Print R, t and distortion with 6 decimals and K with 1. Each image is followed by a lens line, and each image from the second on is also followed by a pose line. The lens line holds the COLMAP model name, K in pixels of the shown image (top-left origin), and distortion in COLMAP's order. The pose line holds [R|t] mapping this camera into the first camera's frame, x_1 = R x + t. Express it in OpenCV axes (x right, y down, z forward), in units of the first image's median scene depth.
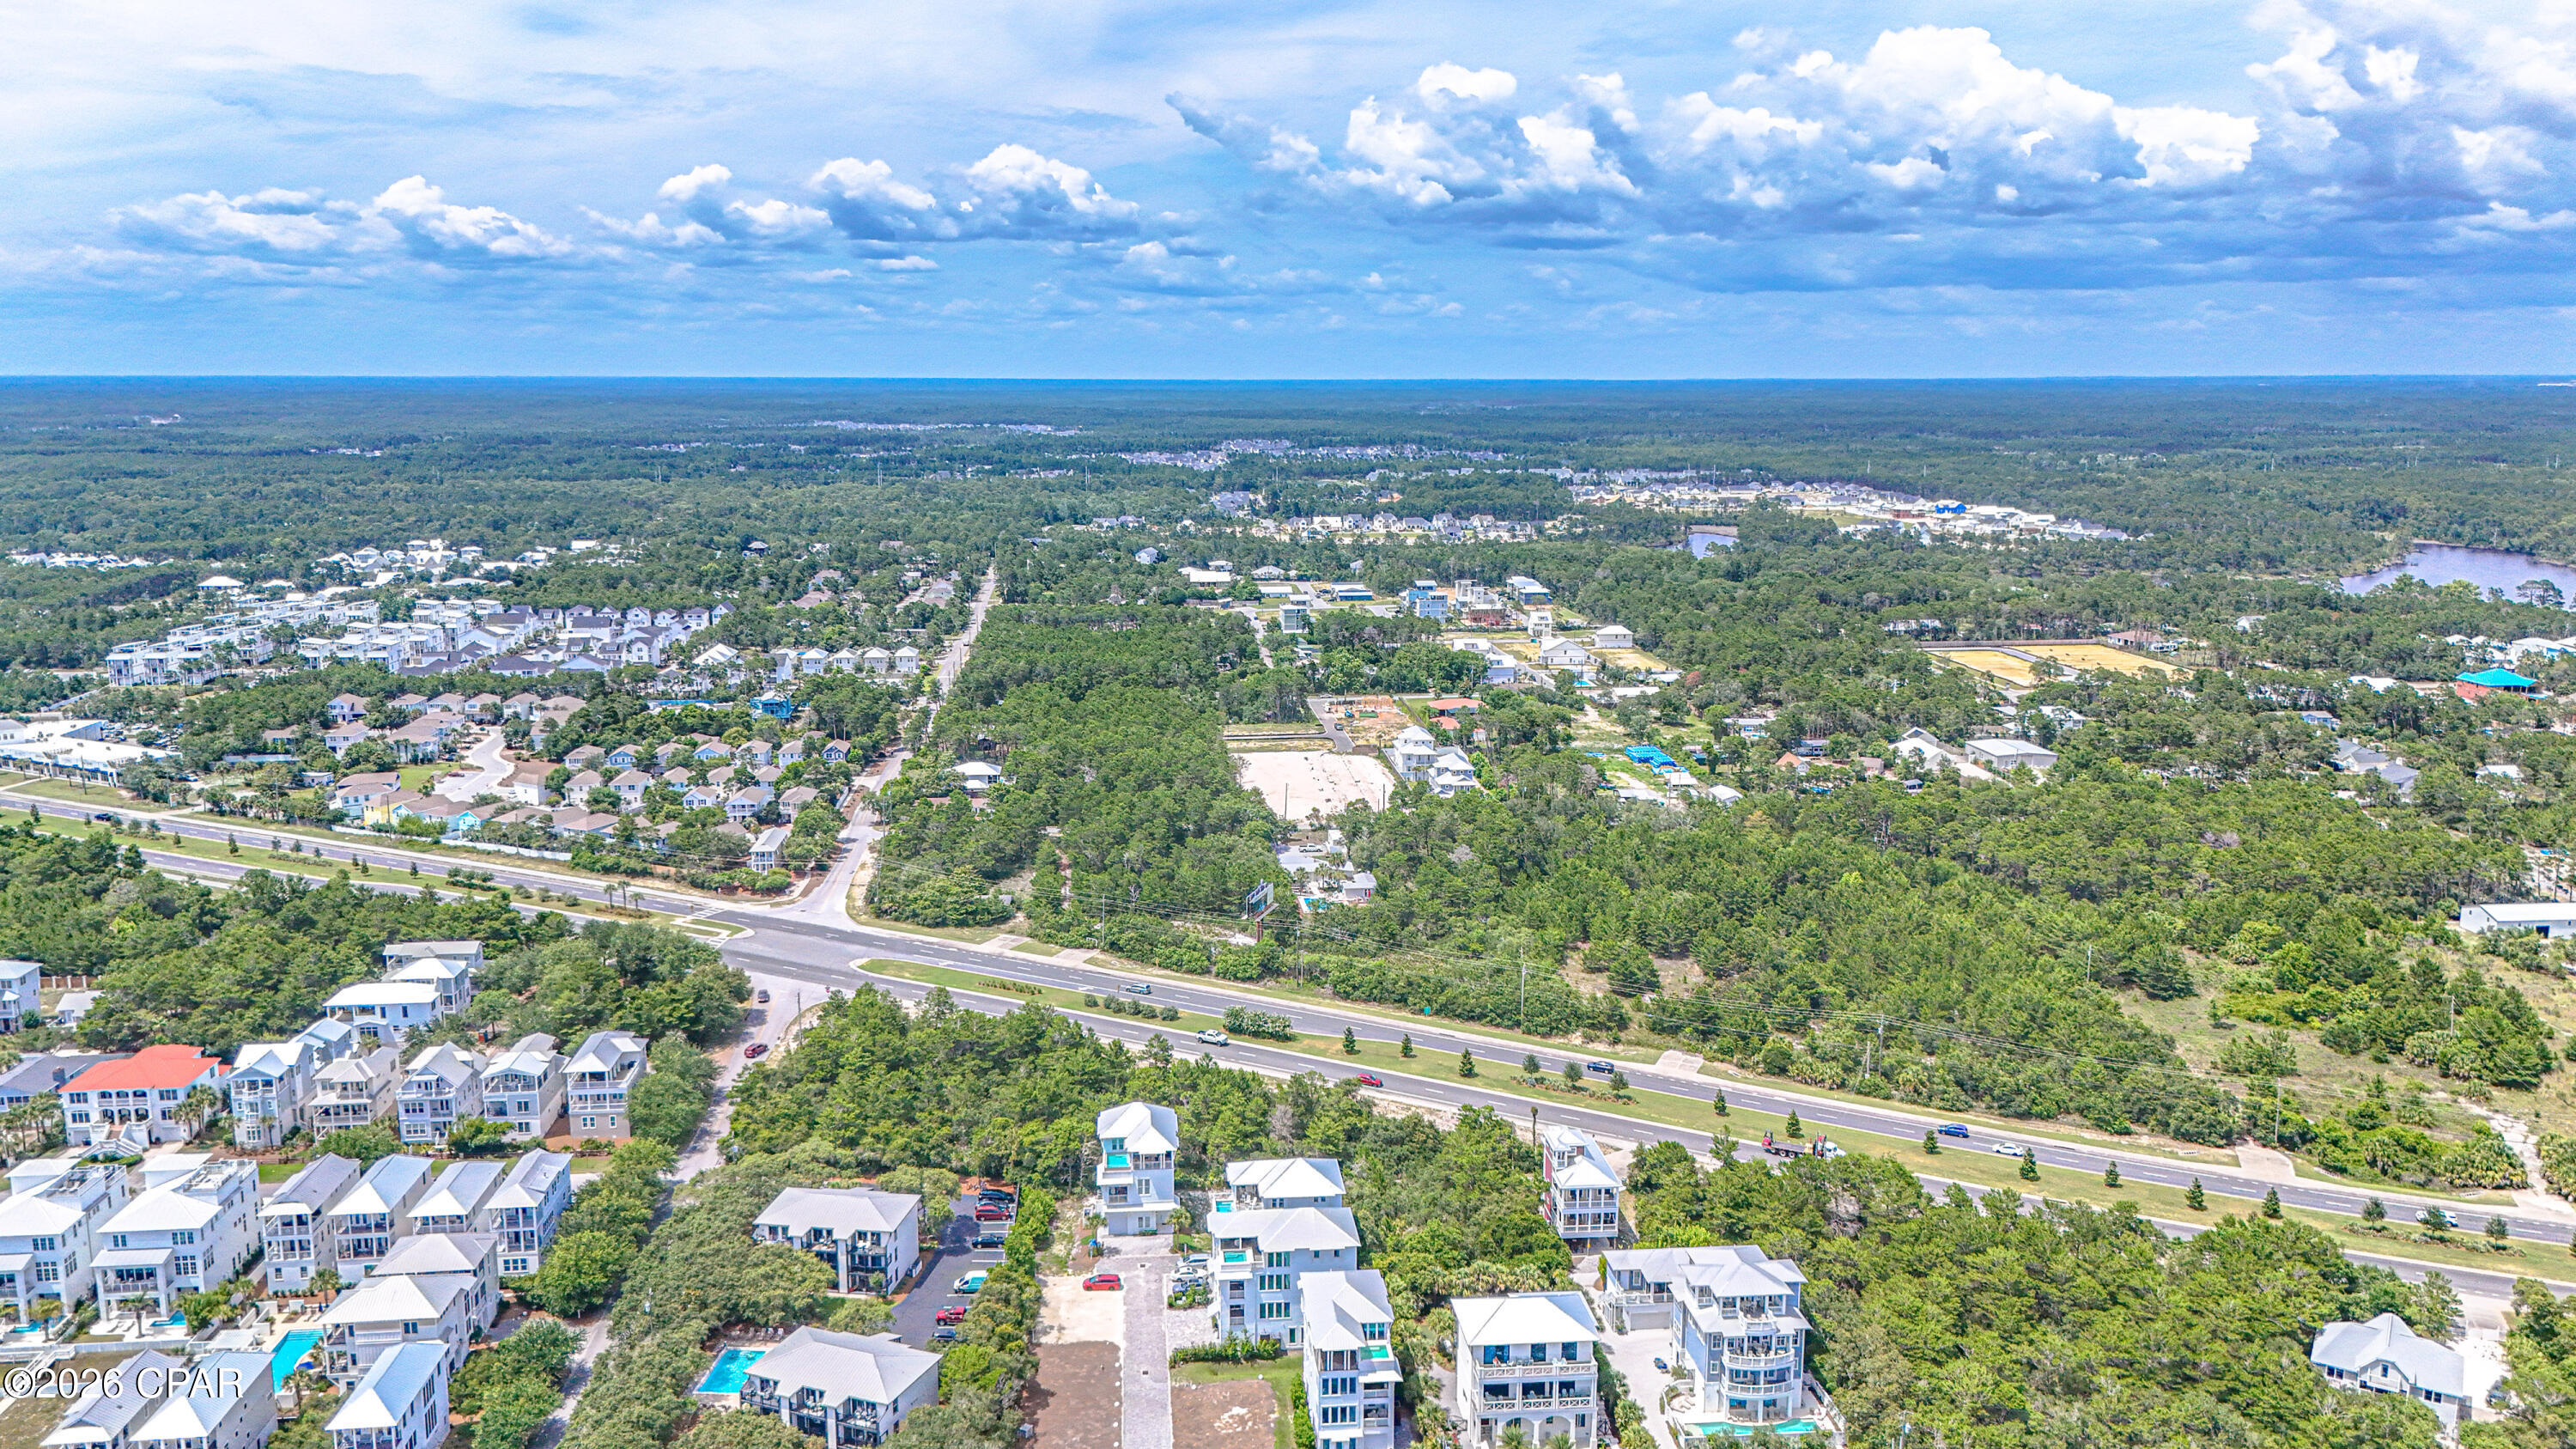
lens RADIAL K [[1890.2, 0, 1288.0], [0, 1890.2, 724.5], [0, 0, 1]] dist [0.090266, -0.099006]
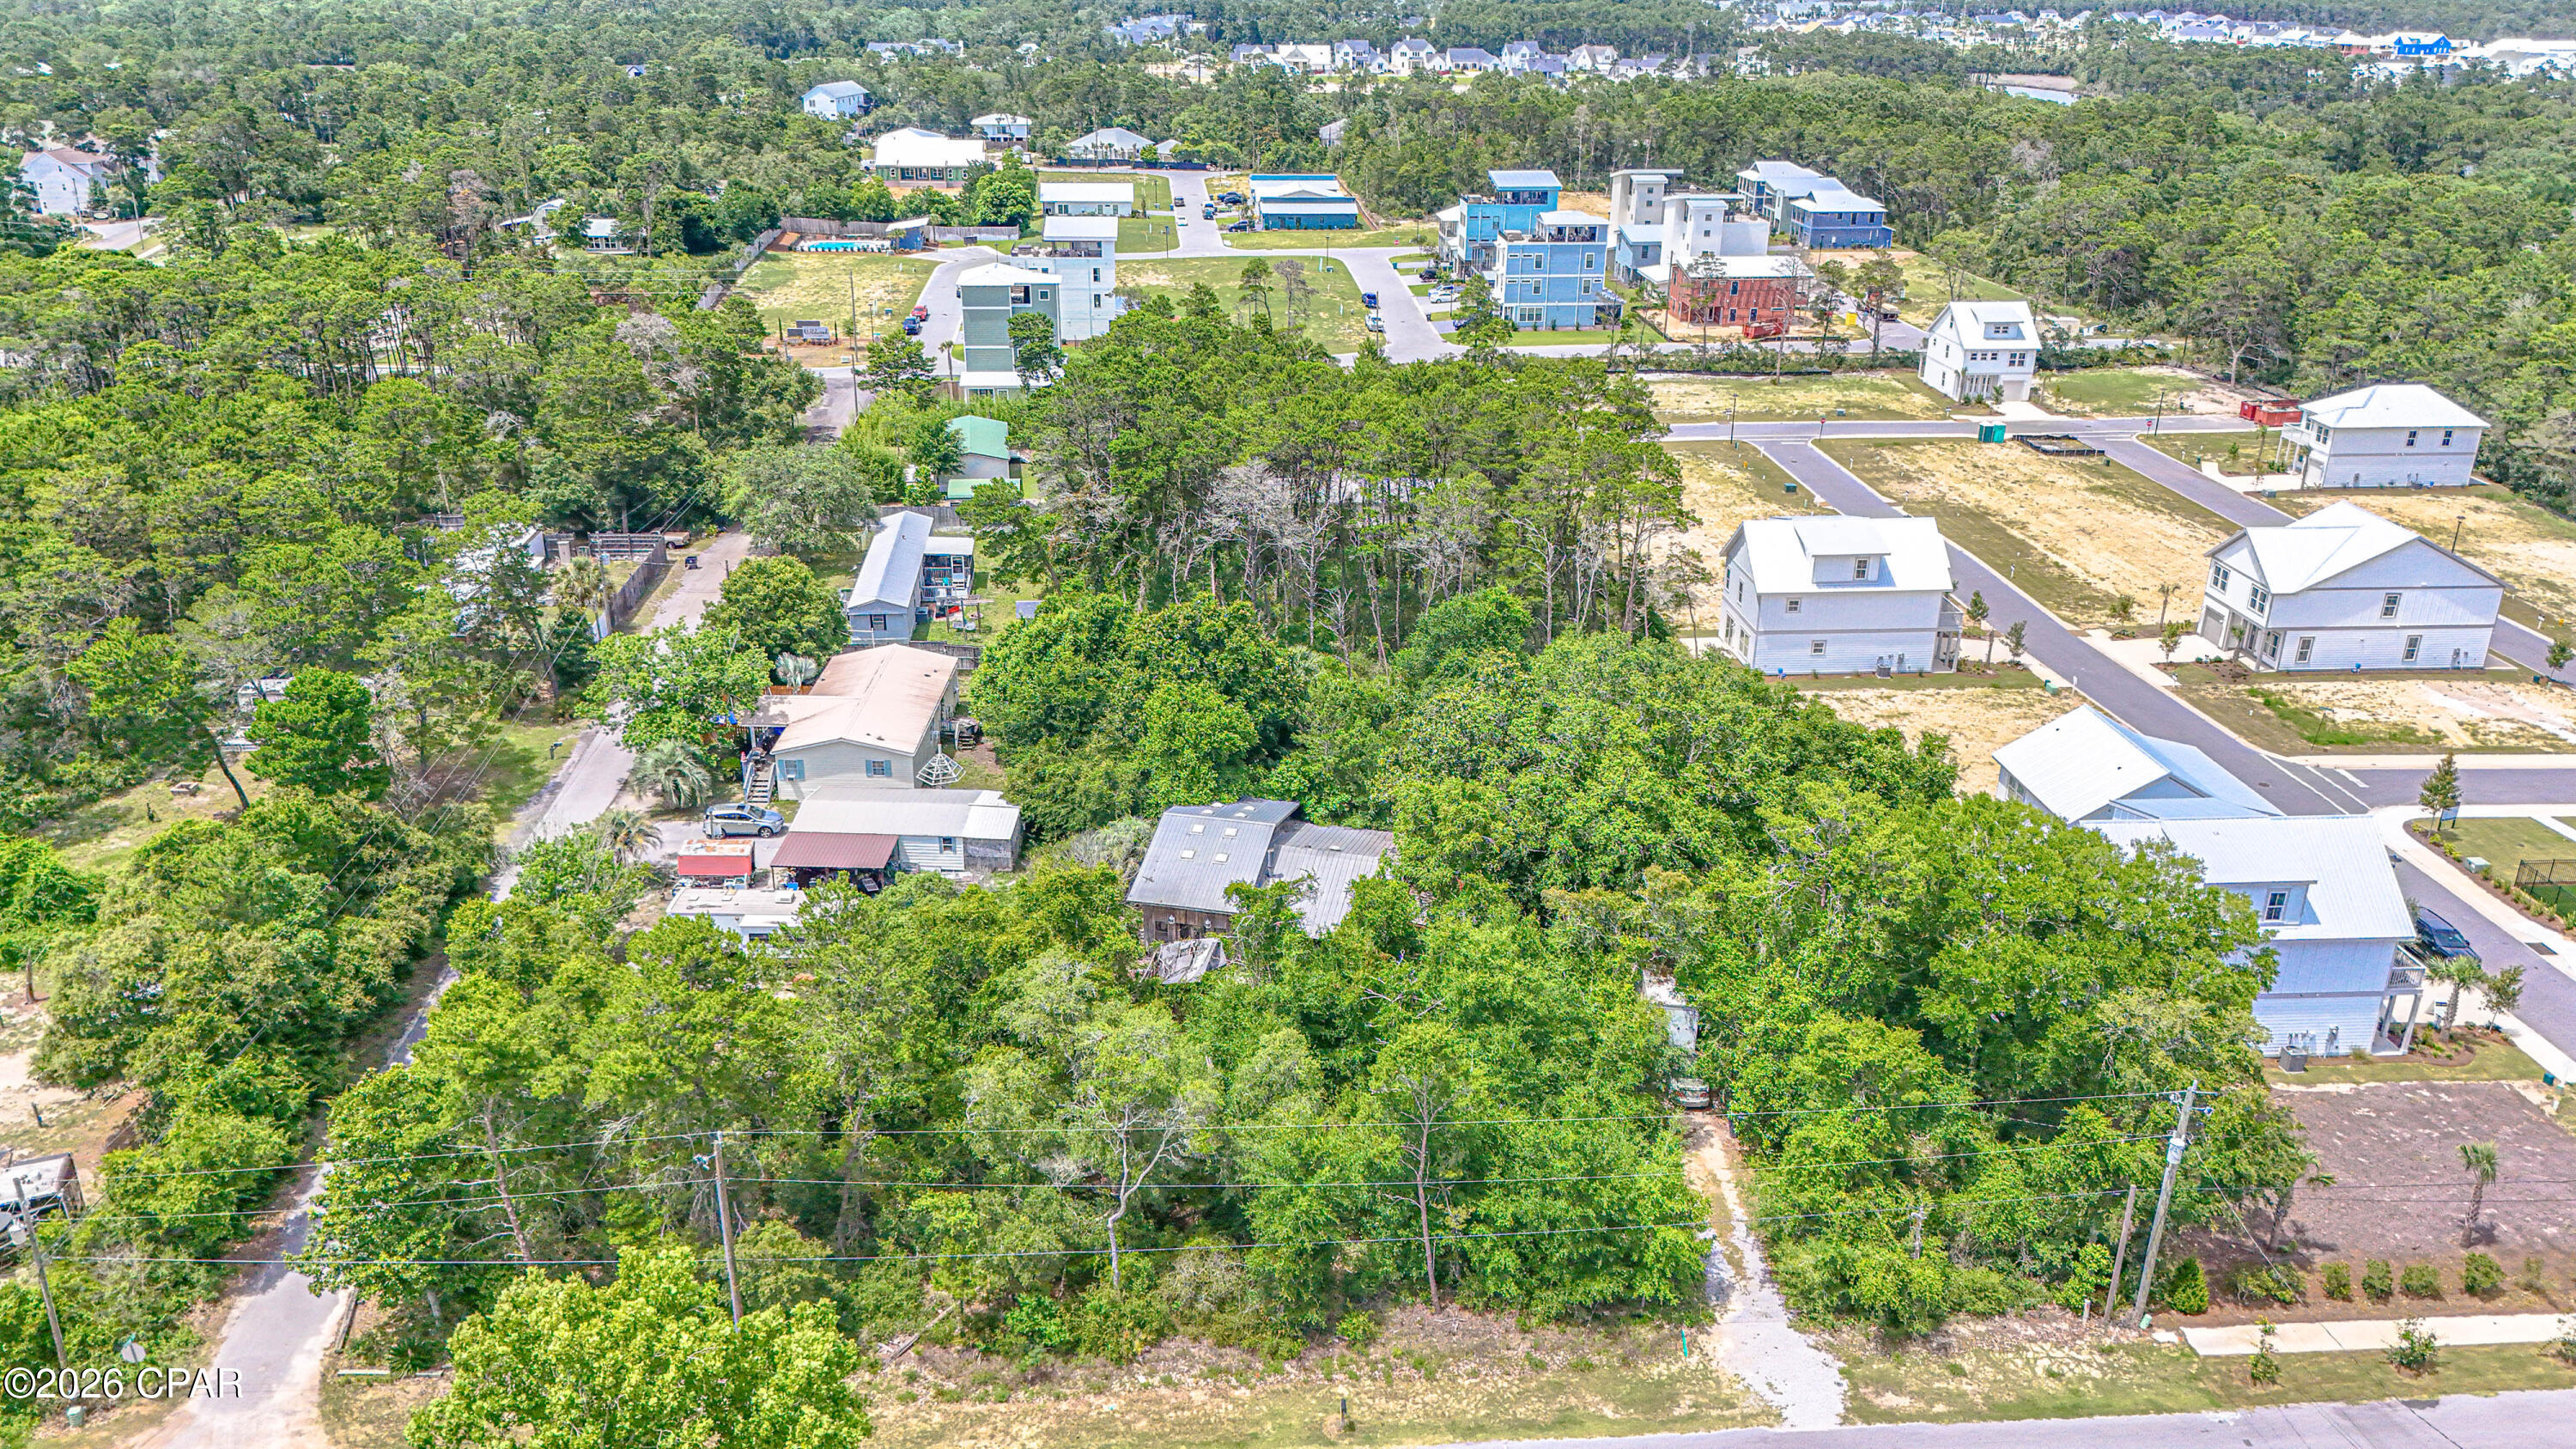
lens RADIAL K [[1890.2, 0, 1288.0], [0, 1890.2, 724.5], [0, 0, 1]] dist [0.090266, -0.099006]
pose [[0.999803, 0.016724, -0.010654, 0.035677], [-0.014173, 0.978471, 0.205899, -0.046932], [0.013868, -0.205707, 0.978515, 0.619220]]
